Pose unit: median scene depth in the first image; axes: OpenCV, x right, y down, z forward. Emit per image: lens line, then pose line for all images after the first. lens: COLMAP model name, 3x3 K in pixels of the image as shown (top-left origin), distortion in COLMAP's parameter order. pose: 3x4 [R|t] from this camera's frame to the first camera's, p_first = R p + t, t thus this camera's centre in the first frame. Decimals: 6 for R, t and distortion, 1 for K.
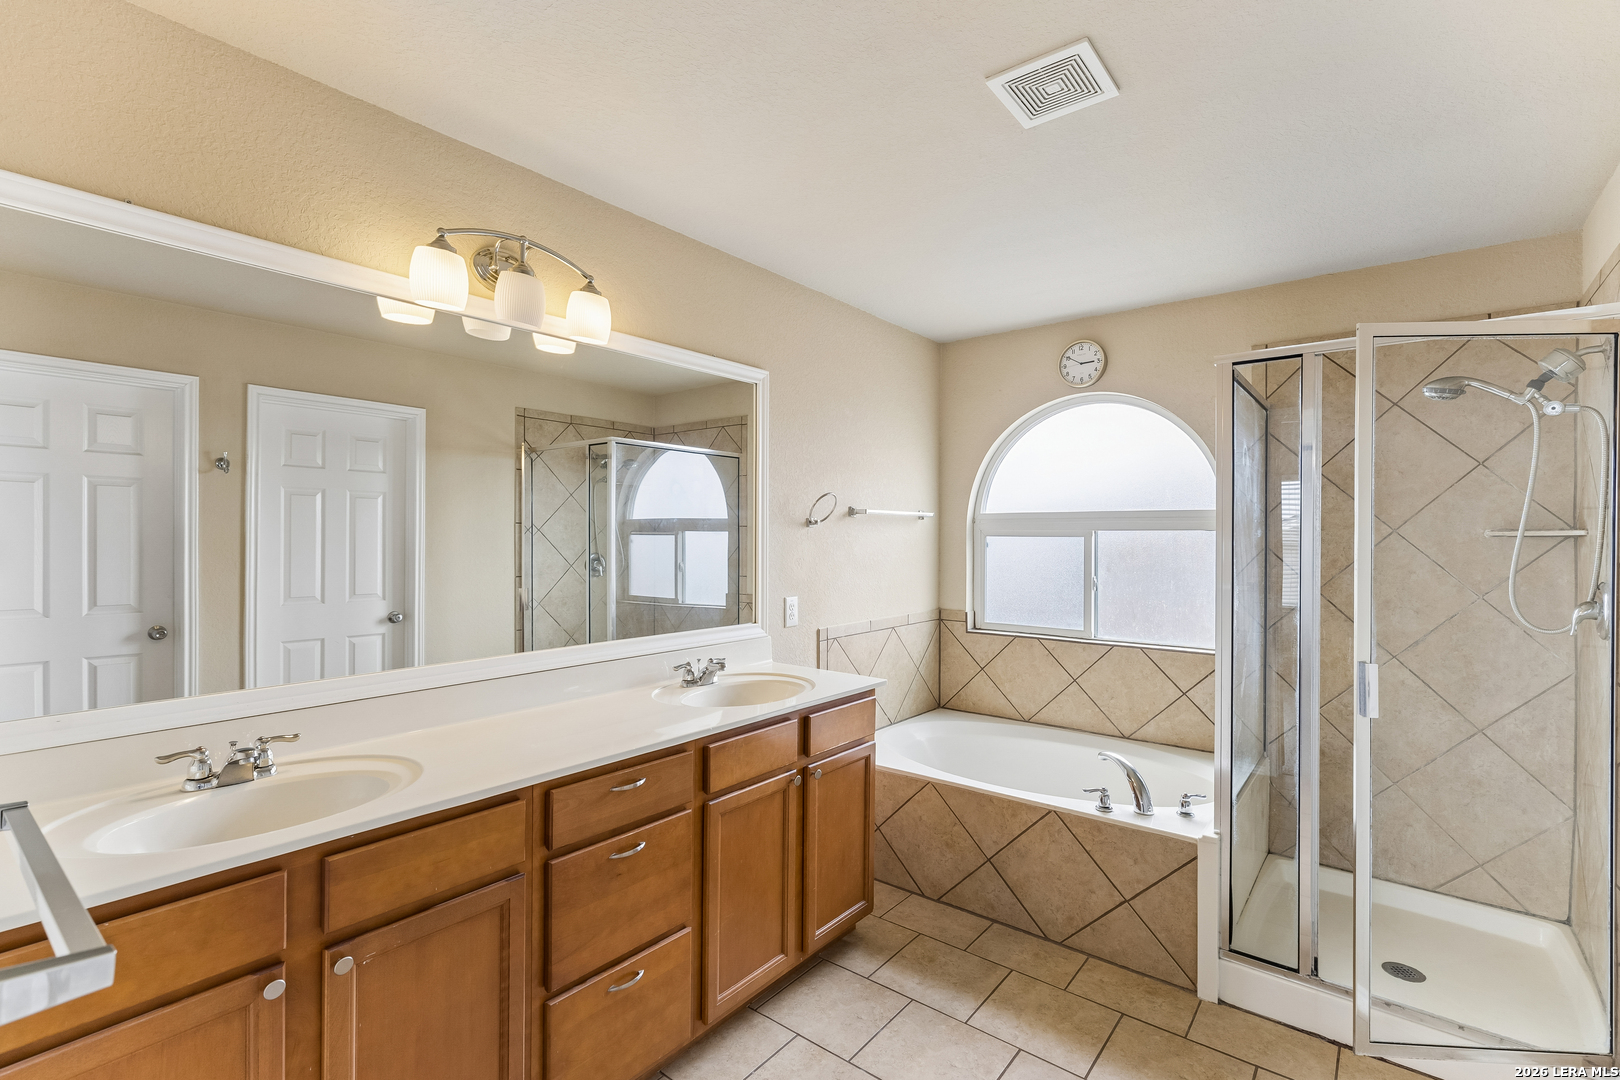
lens RADIAL K [[745.7, 0, 822.7], [0, 745.7, 538.0], [0, 0, 1]] dist [0.010442, -0.002143]
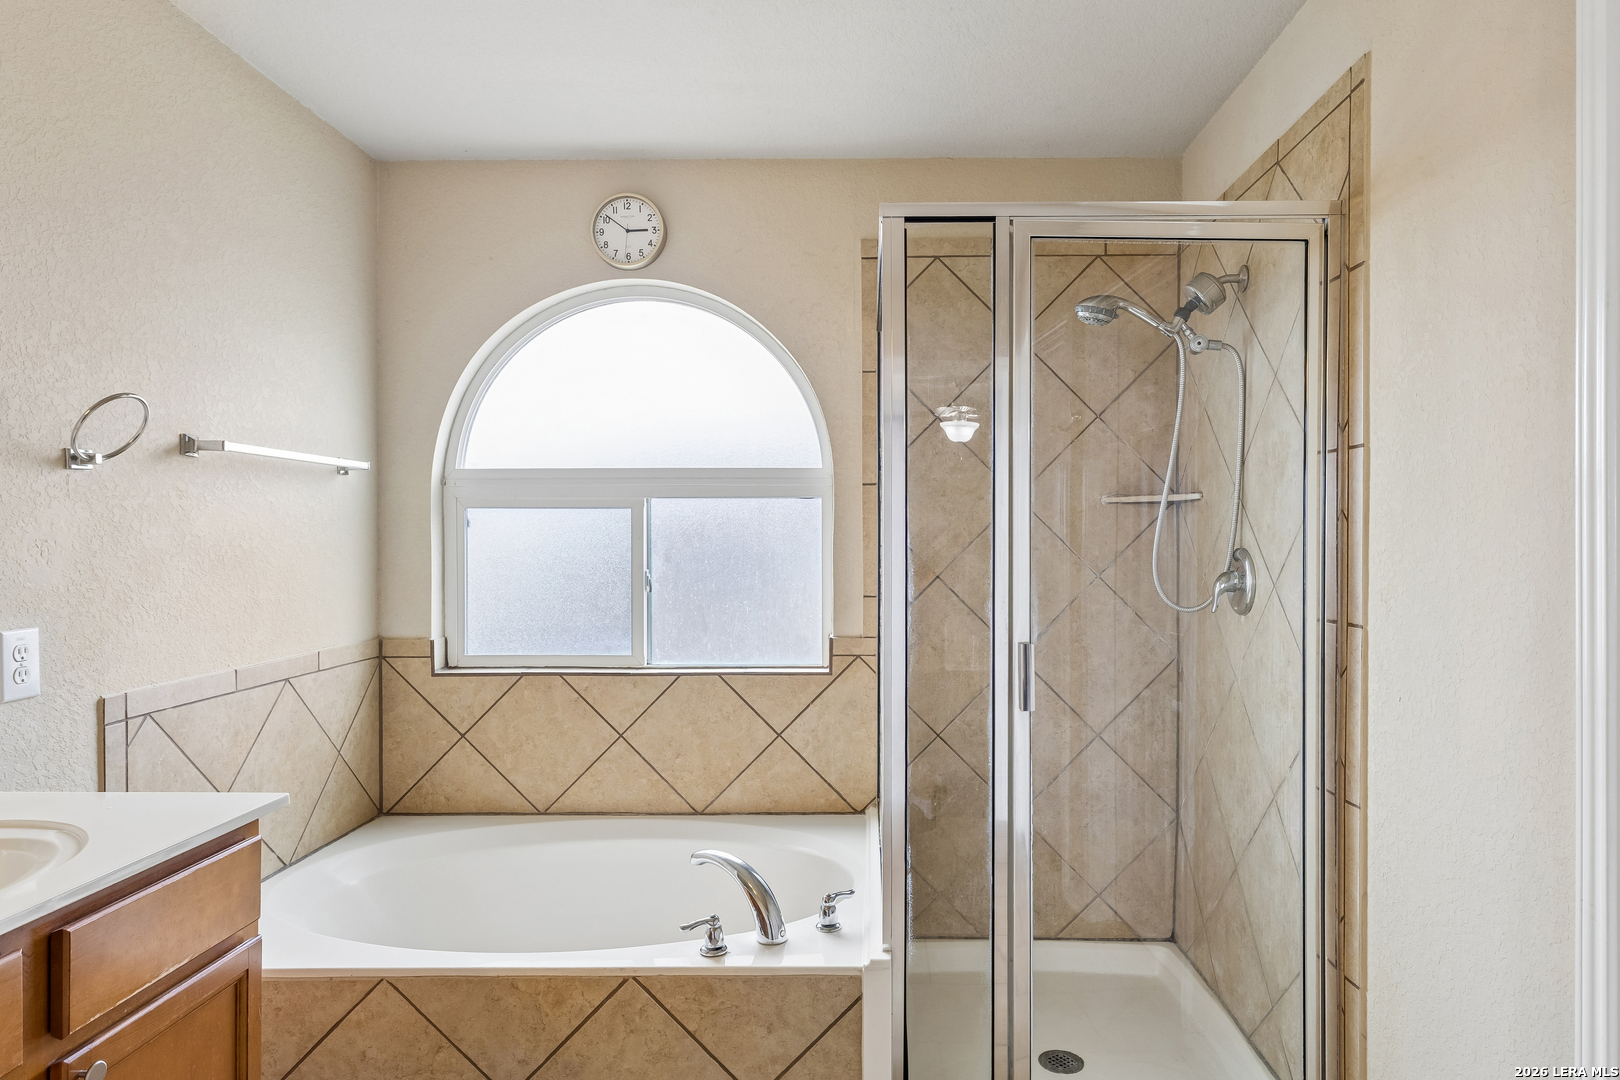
lens RADIAL K [[924.1, 0, 818.2], [0, 924.1, 549.3], [0, 0, 1]] dist [0.010858, -0.001256]
pose [[0.799603, -0.009952, 0.600446, 0.004411], [0.009171, 0.999948, 0.004360, 0.034307], [-0.600459, 0.002021, 0.799653, 0.297080]]
